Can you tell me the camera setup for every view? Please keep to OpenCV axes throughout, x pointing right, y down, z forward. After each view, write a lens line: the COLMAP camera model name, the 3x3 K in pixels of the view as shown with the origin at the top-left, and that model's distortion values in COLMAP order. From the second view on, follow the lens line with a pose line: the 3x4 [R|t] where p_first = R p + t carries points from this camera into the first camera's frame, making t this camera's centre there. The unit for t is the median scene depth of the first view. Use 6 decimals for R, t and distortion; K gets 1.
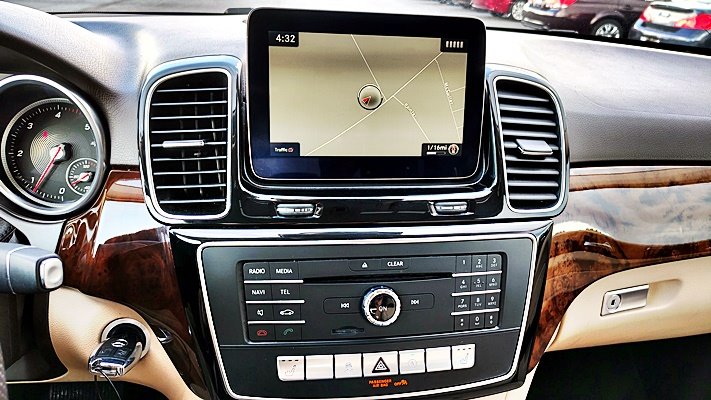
lens RADIAL K [[473.0, 0, 355.5], [0, 473.0, 200.0], [0, 0, 1]] dist [0.007494, -0.002538]
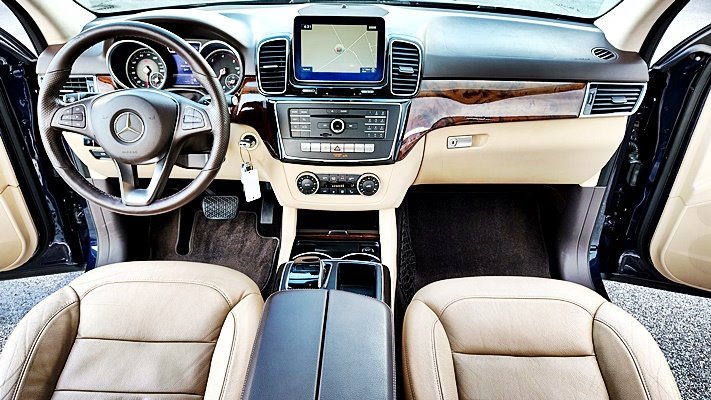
lens RADIAL K [[473.0, 0, 355.5], [0, 473.0, 200.0], [0, 0, 1]] dist [0.007494, -0.002538]
pose [[0.985113, 0.048627, -0.164887, 0.582598], [-0.031050, 0.993715, 0.107546, 0.321685], [0.169081, -0.100825, 0.980431, -1.605548]]
